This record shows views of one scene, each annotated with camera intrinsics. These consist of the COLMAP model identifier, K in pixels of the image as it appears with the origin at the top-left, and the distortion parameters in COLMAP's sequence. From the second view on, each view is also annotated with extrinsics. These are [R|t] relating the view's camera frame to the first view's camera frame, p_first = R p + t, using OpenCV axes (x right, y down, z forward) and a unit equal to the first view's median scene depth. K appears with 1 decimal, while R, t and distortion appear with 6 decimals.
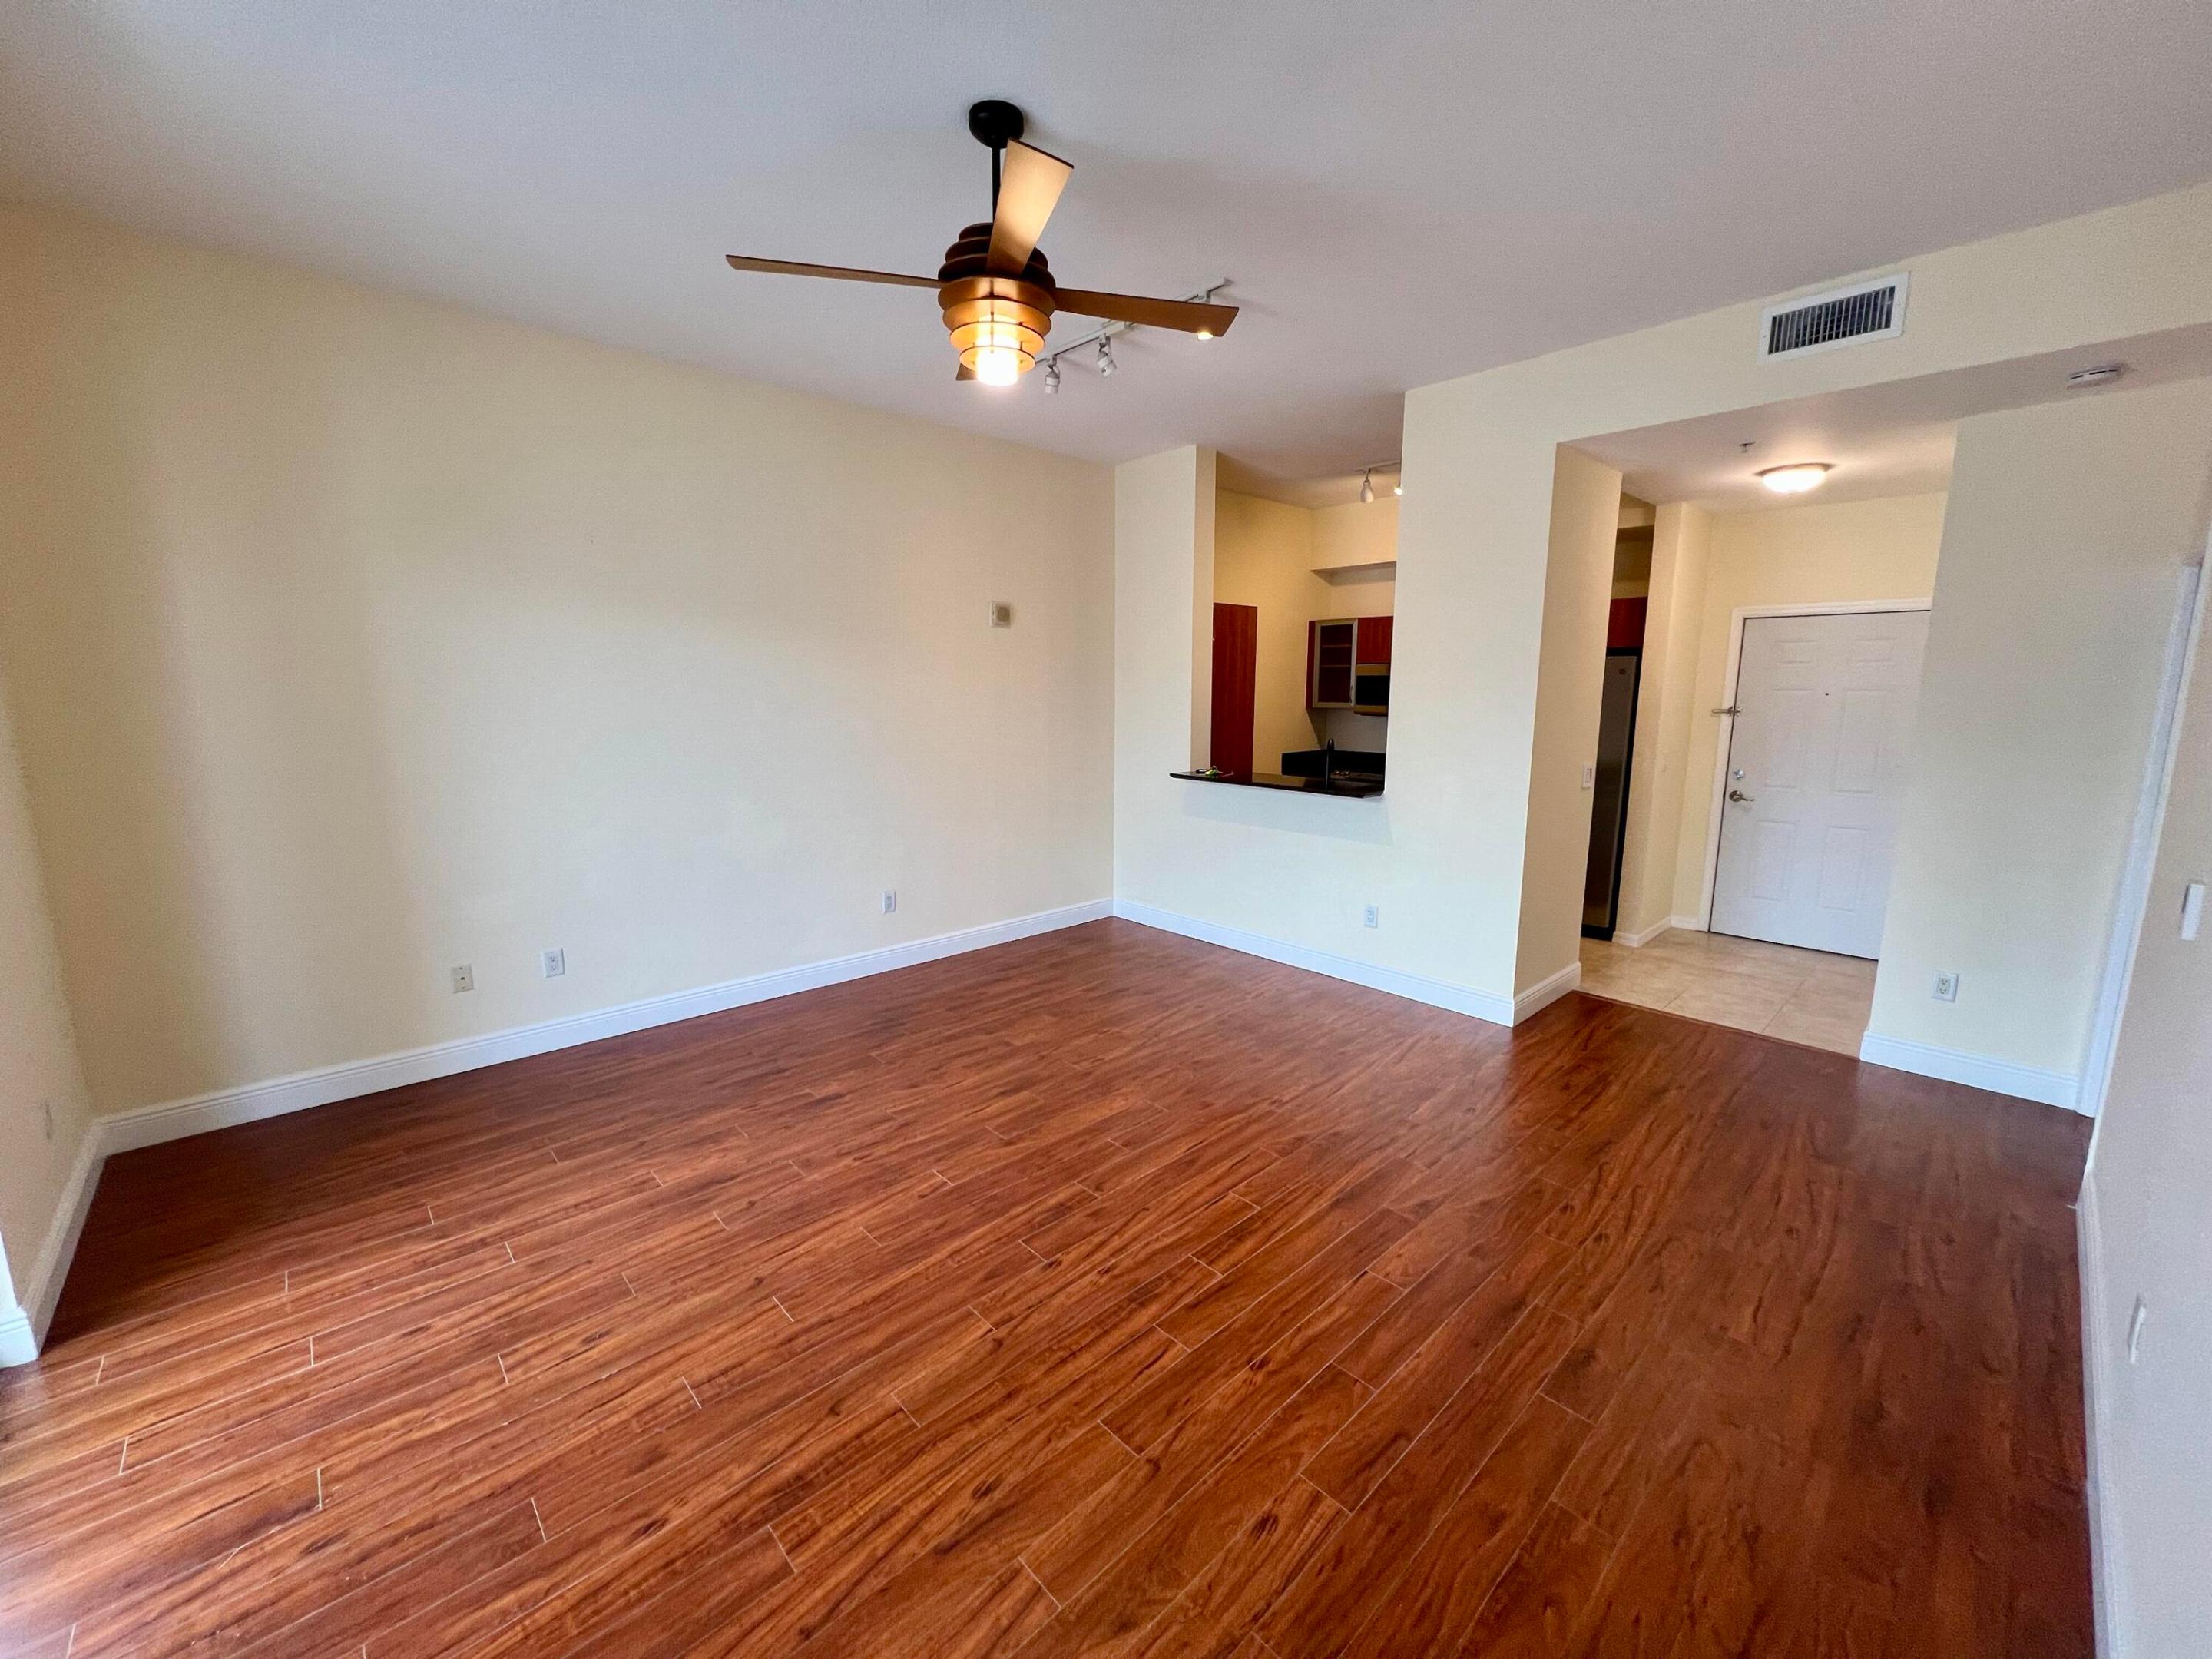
lens RADIAL K [[877.8, 0, 1106.0], [0, 877.8, 829.5], [0, 0, 1]] dist [-0.001398, 0.000605]
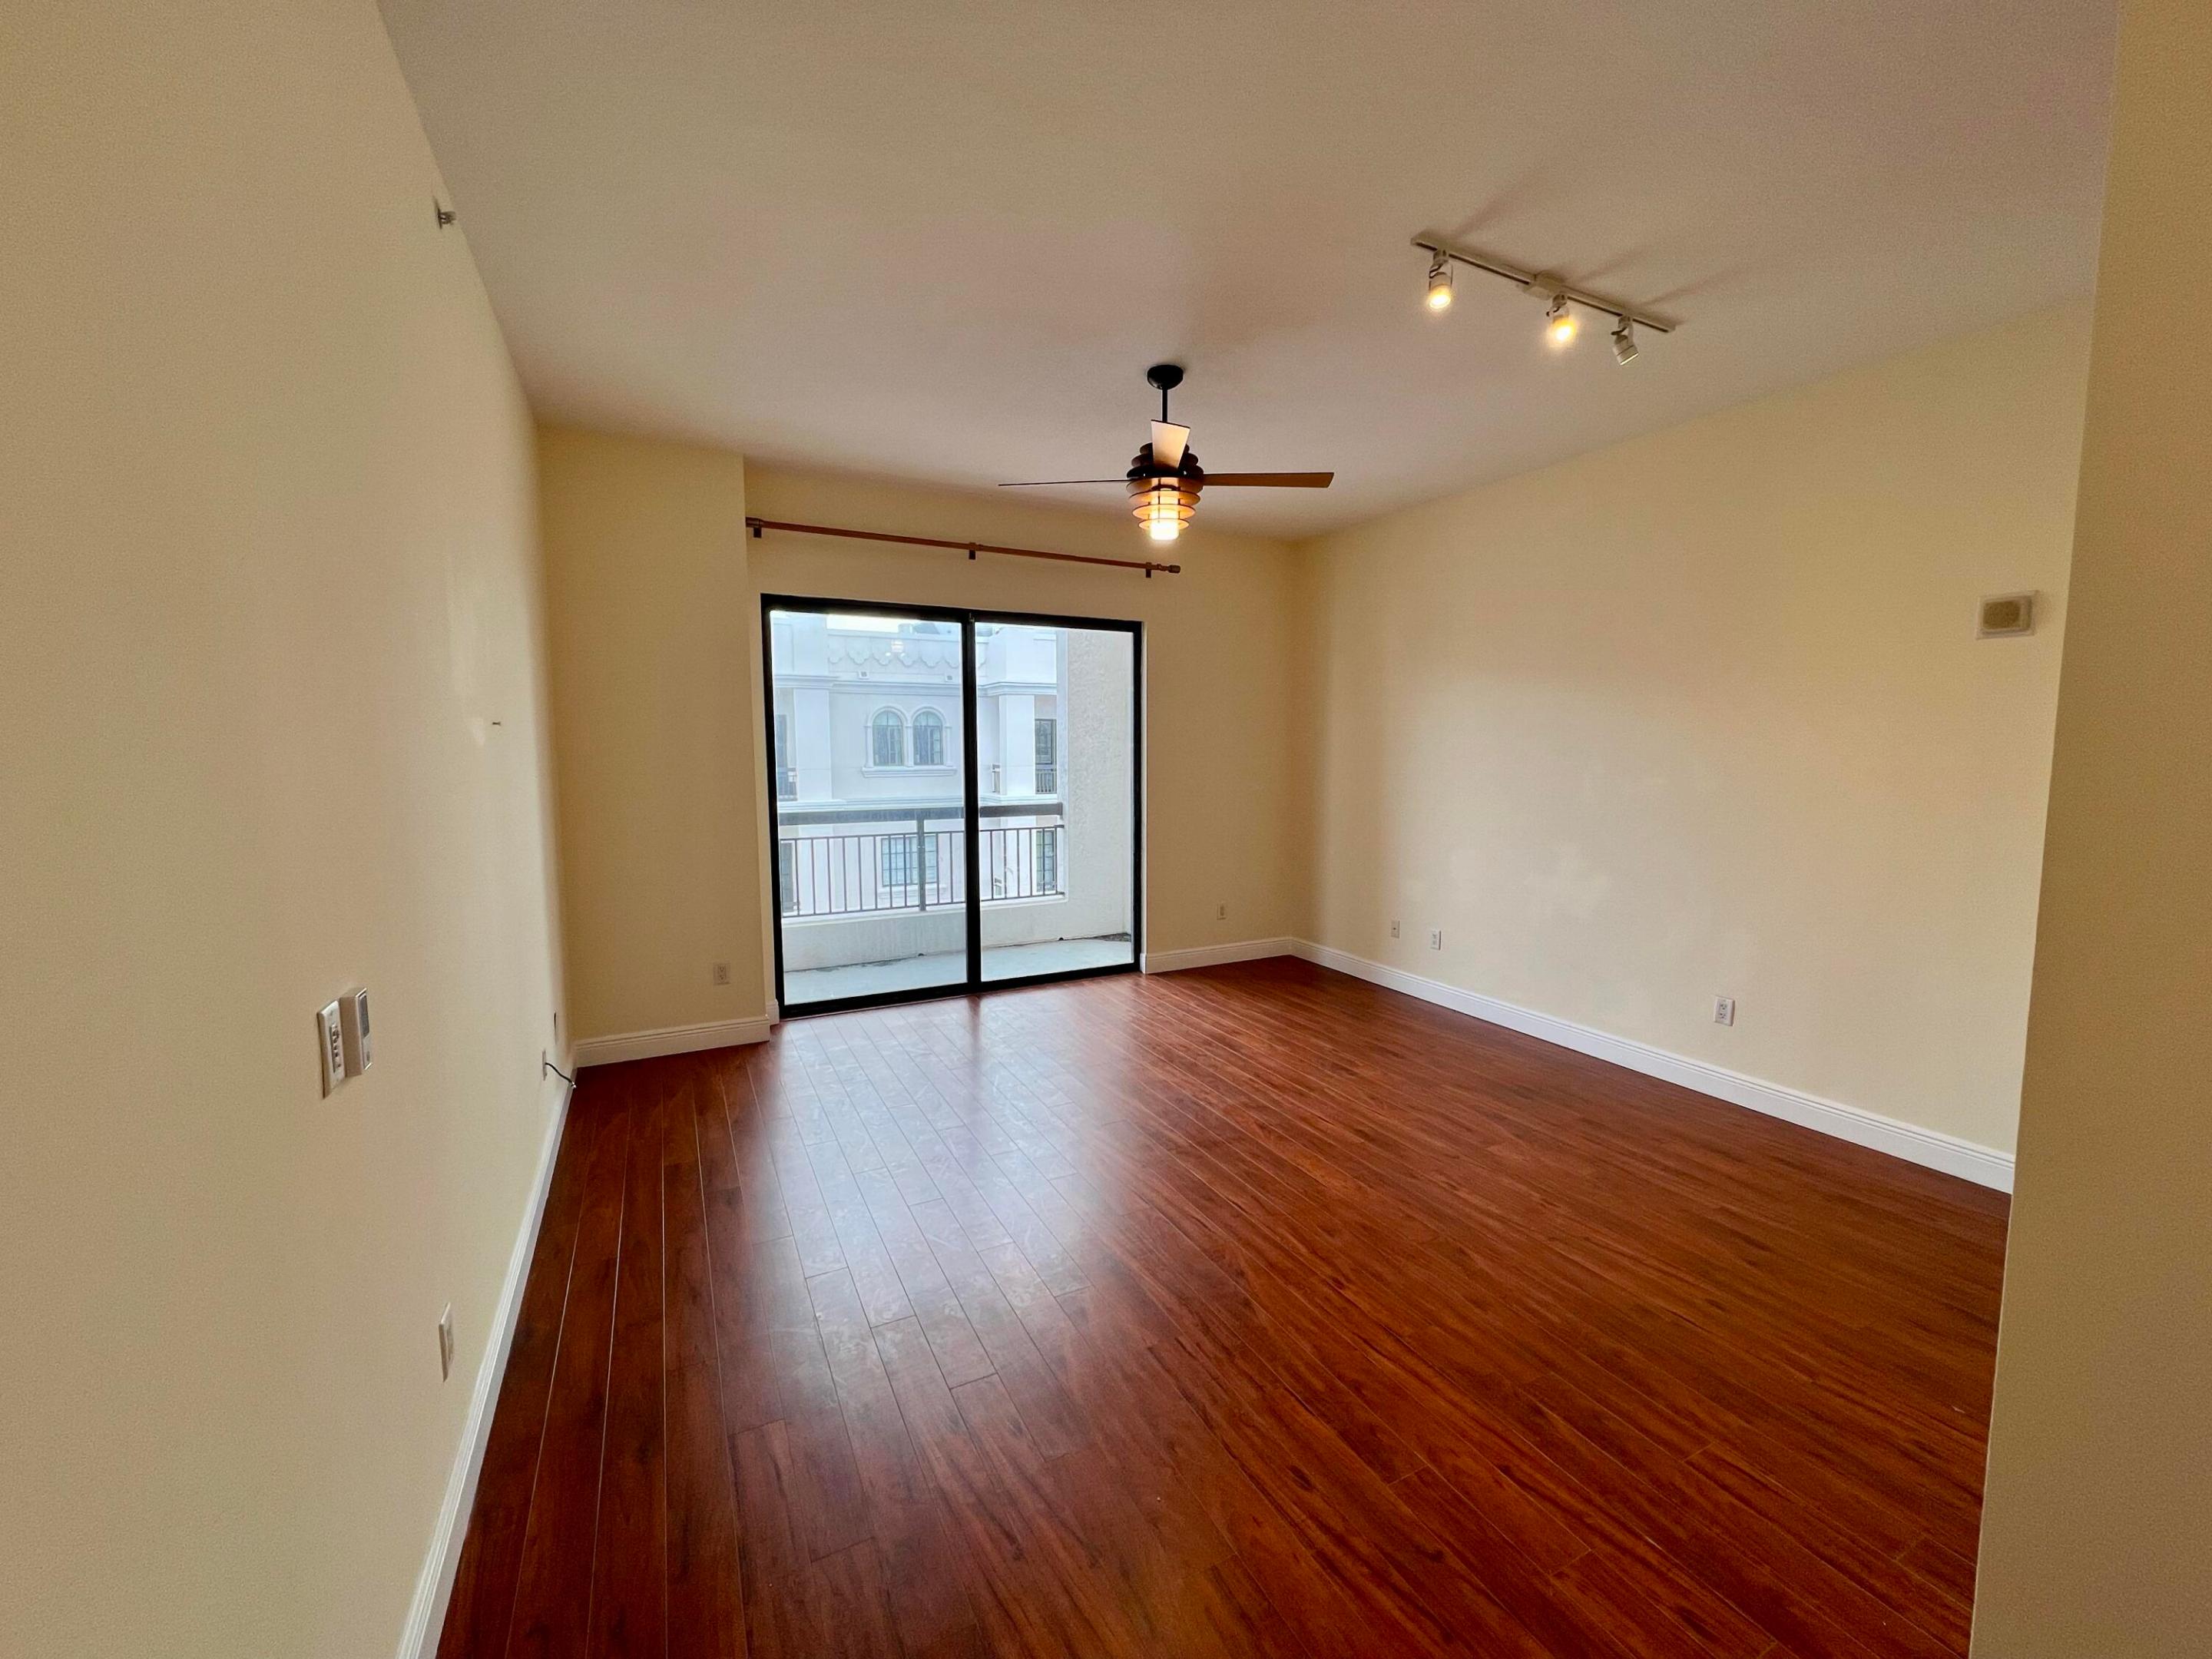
lens RADIAL K [[877.8, 0, 1106.0], [0, 877.8, 829.5], [0, 0, 1]] dist [-0.001398, 0.000605]
pose [[-0.280403, 0.085759, -0.956044, 1.230524], [-0.154250, 0.979031, 0.133062, -0.182893], [0.947408, 0.184780, -0.261295, 1.235797]]
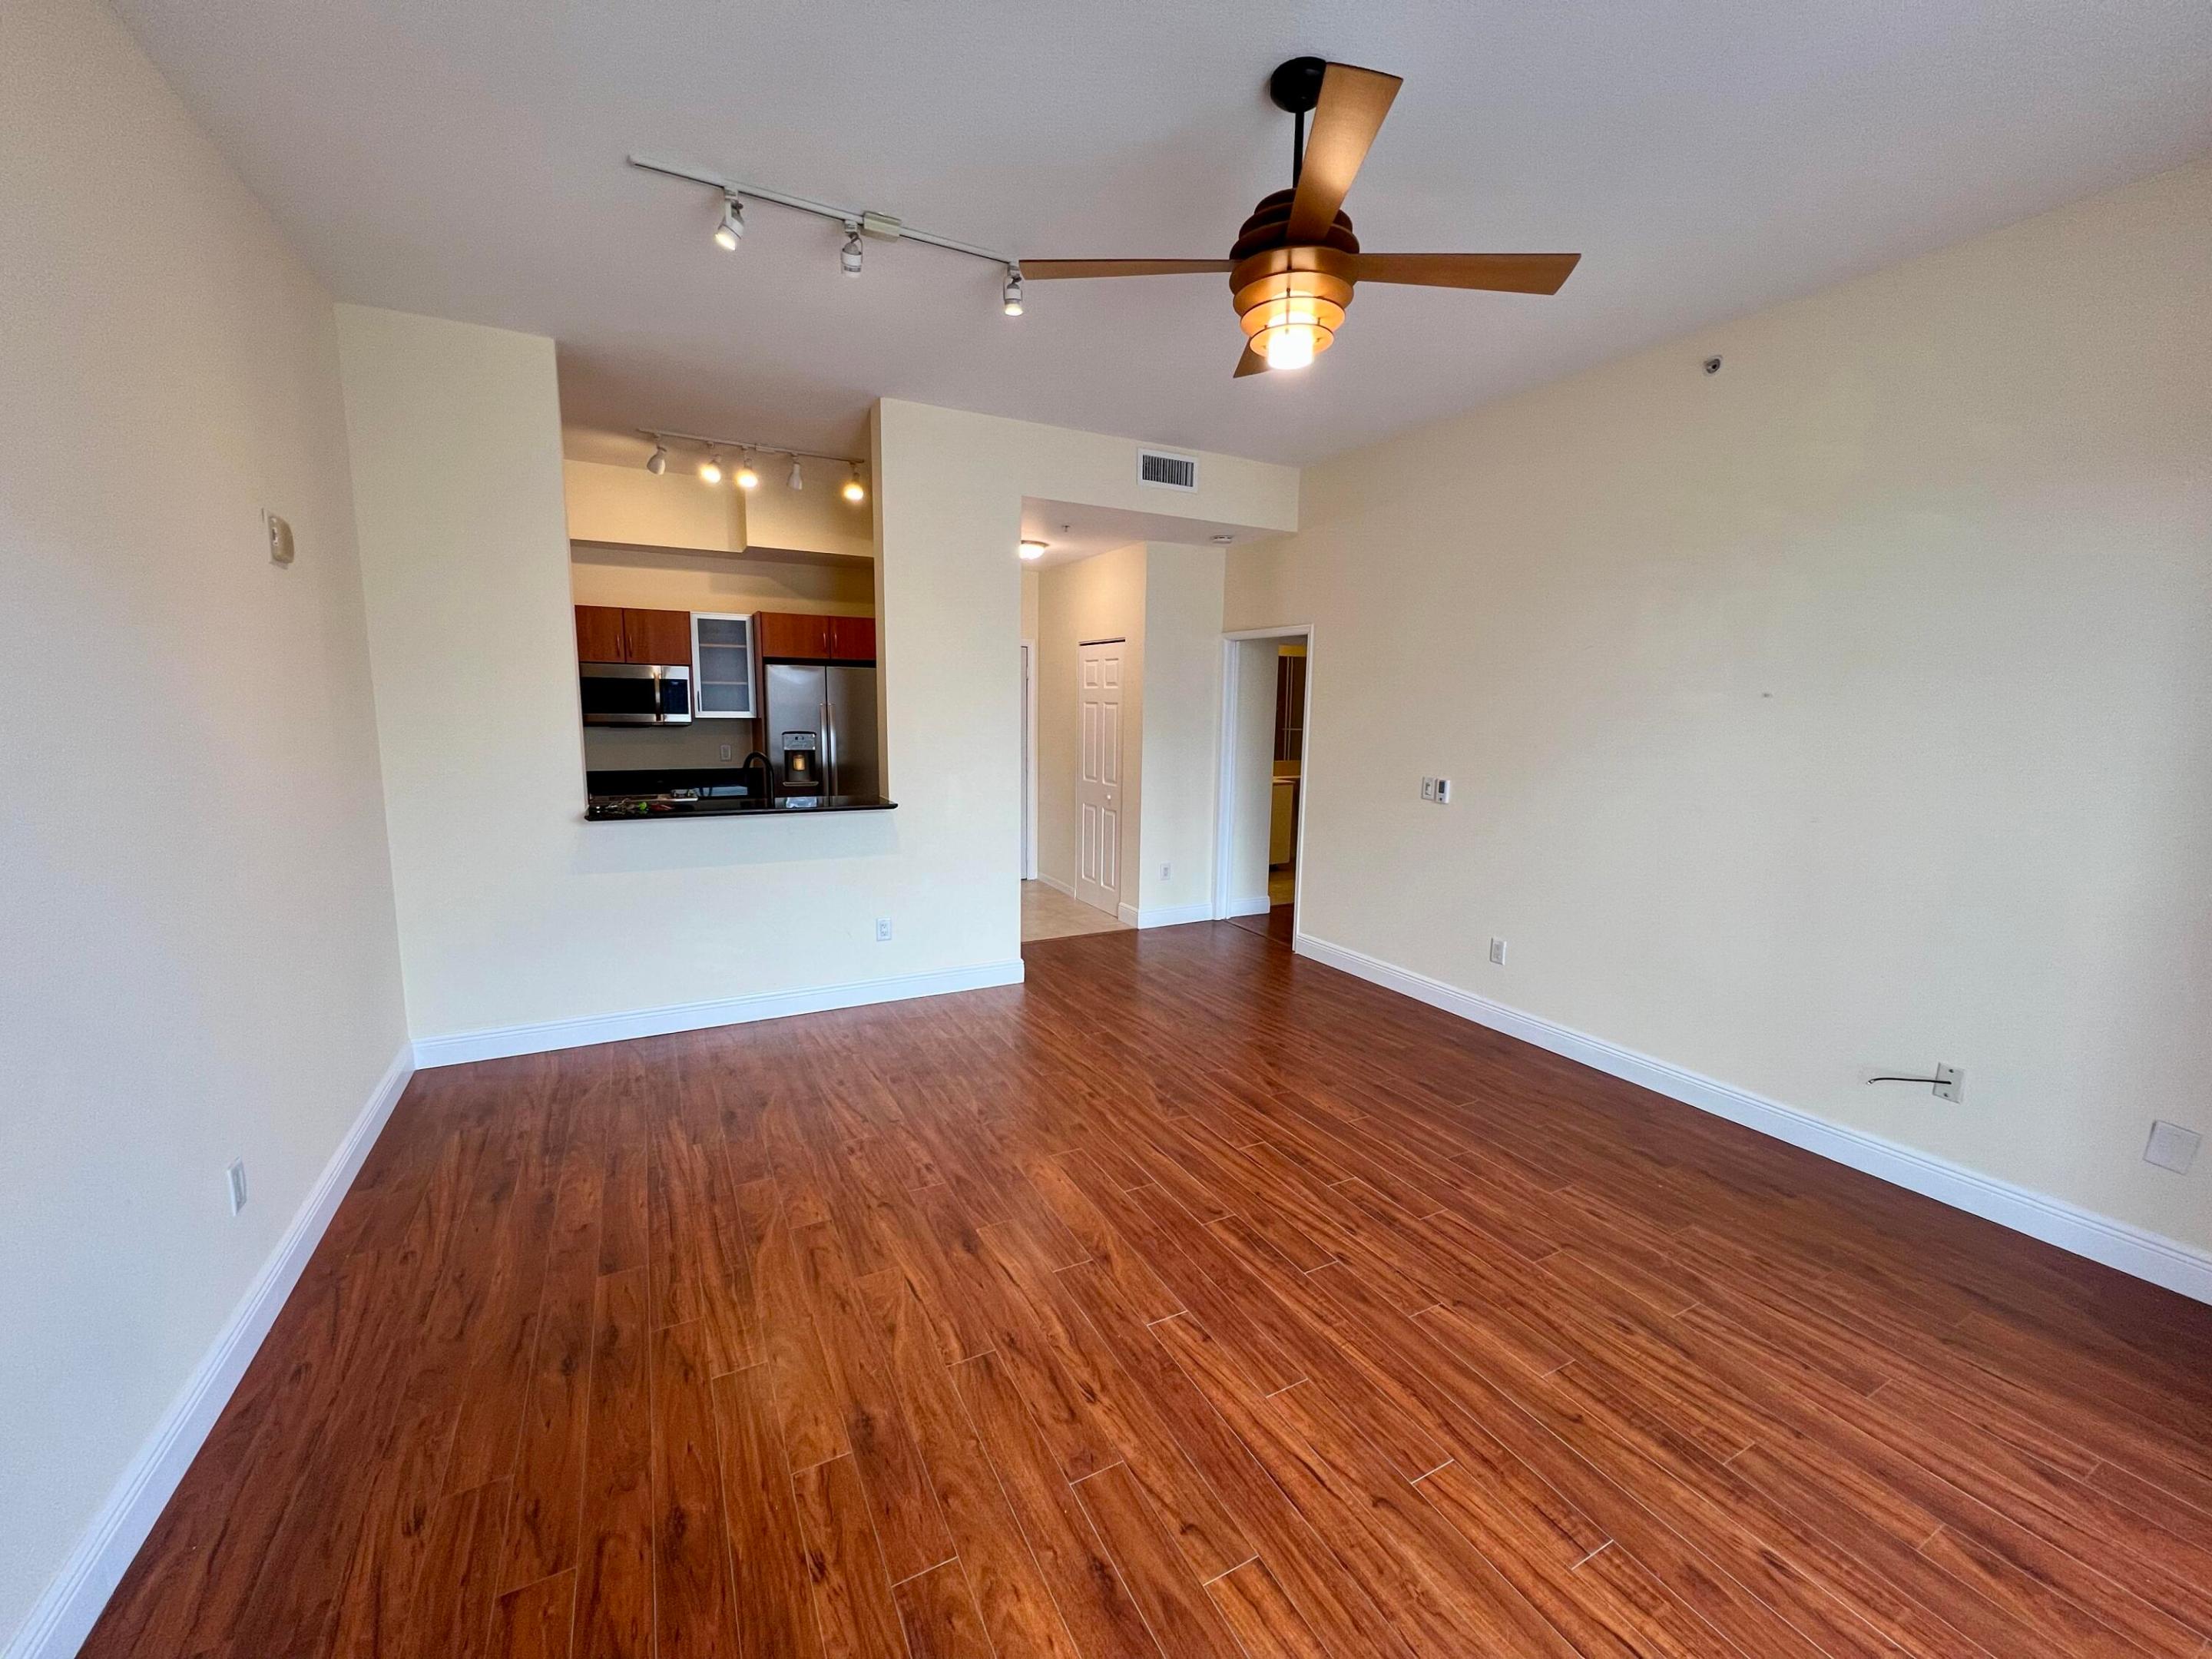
lens RADIAL K [[877.8, 0, 1106.0], [0, 877.8, 829.5], [0, 0, 1]] dist [-0.001398, 0.000605]
pose [[0.260902, -0.137762, 0.955485, -0.990007], [0.142370, 0.984433, 0.103061, -0.136731], [-0.954809, 0.109144, 0.276454, 0.874902]]
